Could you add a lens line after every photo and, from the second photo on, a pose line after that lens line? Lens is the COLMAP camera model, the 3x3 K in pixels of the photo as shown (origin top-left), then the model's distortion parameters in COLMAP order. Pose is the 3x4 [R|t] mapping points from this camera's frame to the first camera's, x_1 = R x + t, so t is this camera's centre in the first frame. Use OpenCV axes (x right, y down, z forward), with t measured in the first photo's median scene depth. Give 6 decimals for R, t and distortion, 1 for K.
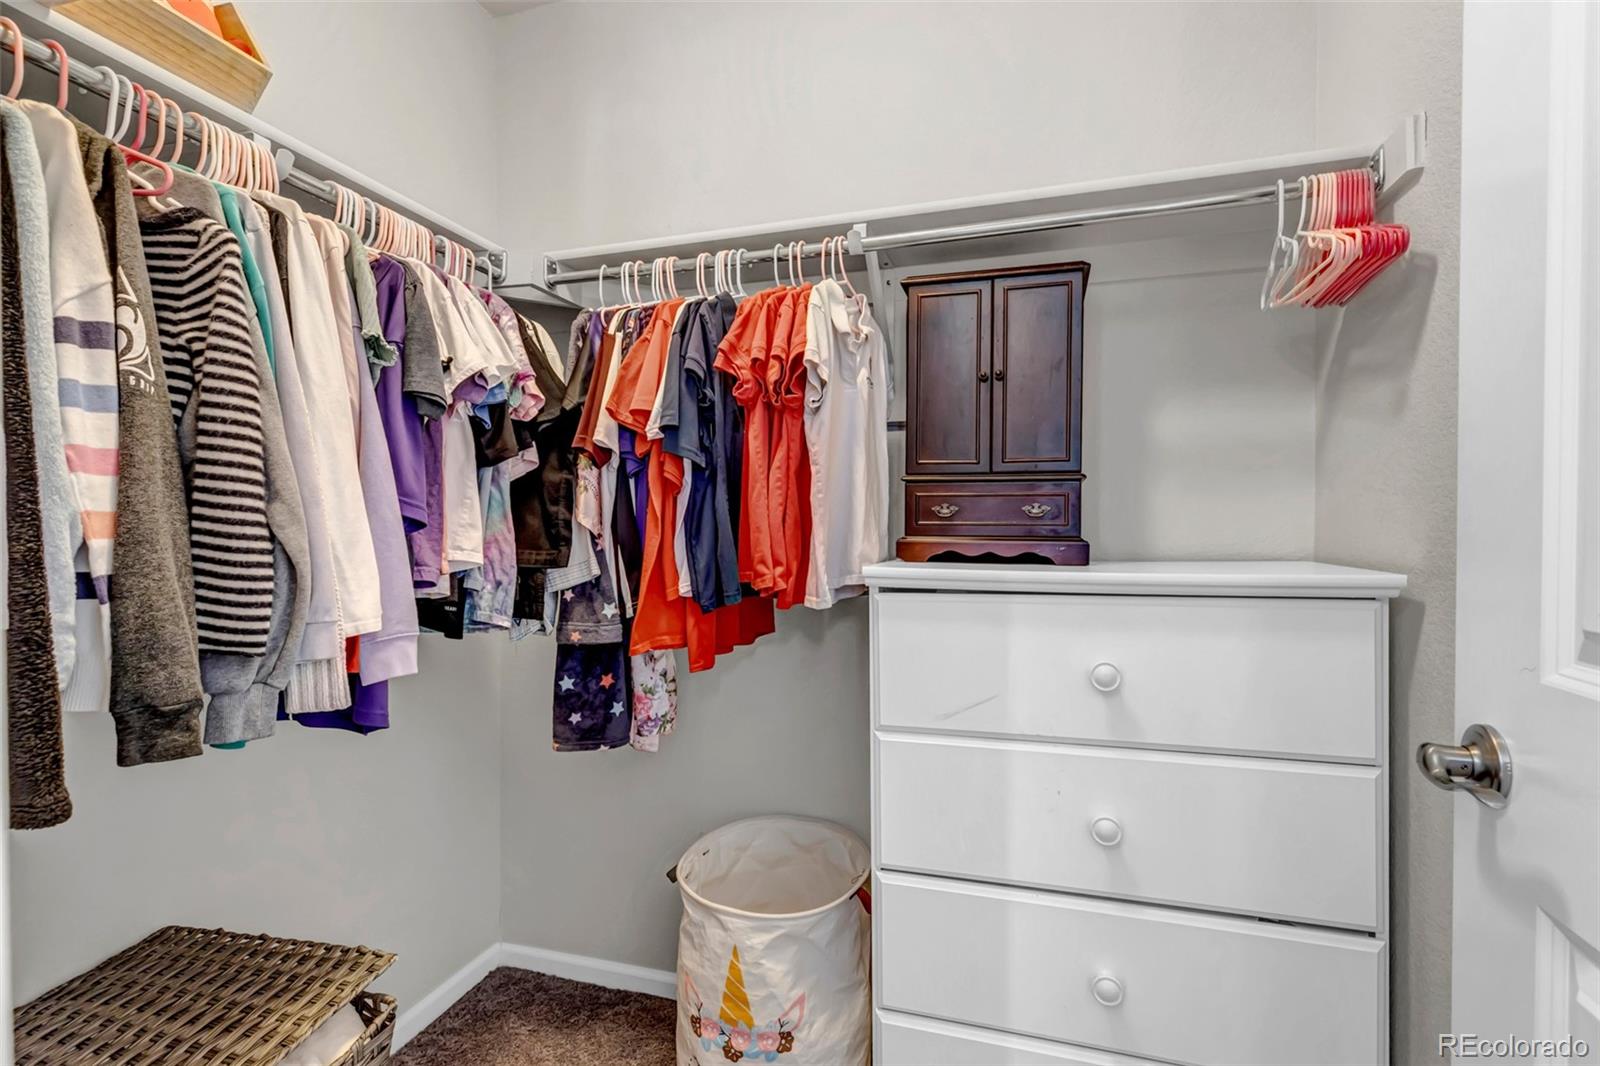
lens RADIAL K [[741.2, 0, 767.7], [0, 741.2, 533.4], [0, 0, 1]] dist [0.002917, -0.000229]
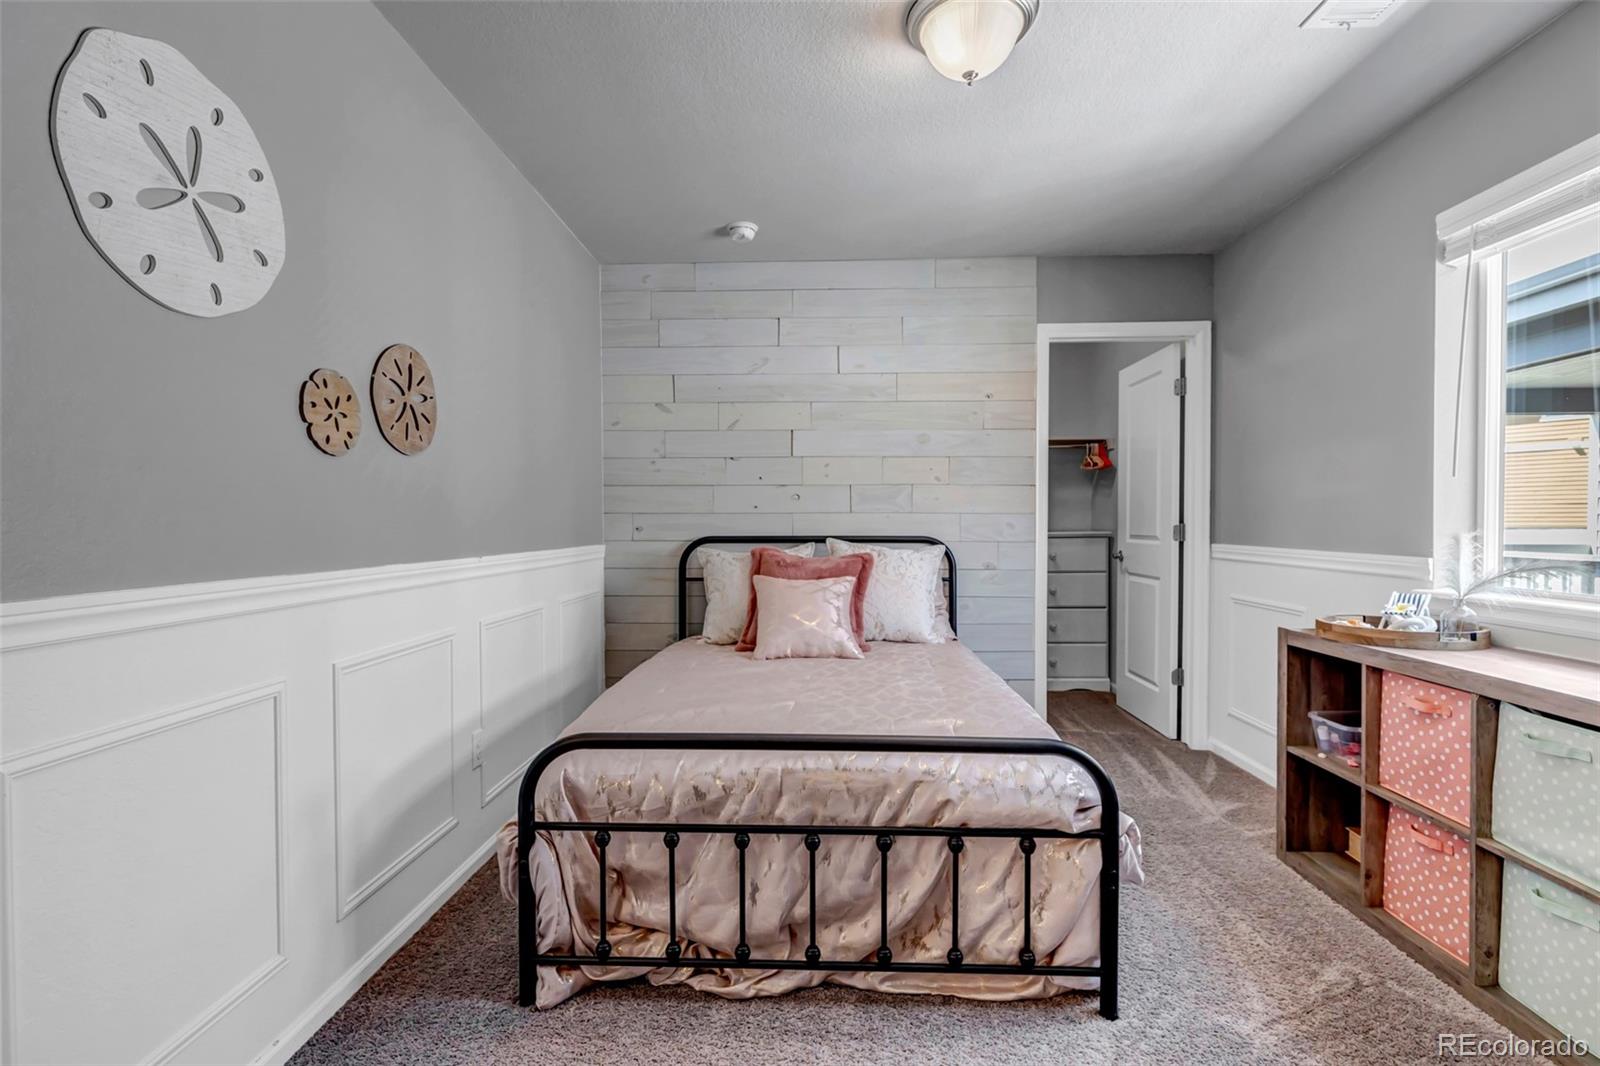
lens RADIAL K [[720.6, 0, 800.0], [0, 720.6, 533.0], [0, 0, 1]] dist [0.002070, 0.000119]
pose [[0.955573, -0.001923, 0.294748, -2.303275], [0.001929, 0.999998, 0.000270, 0.056632], [-0.294748, 0.000311, 0.955575, -2.705421]]
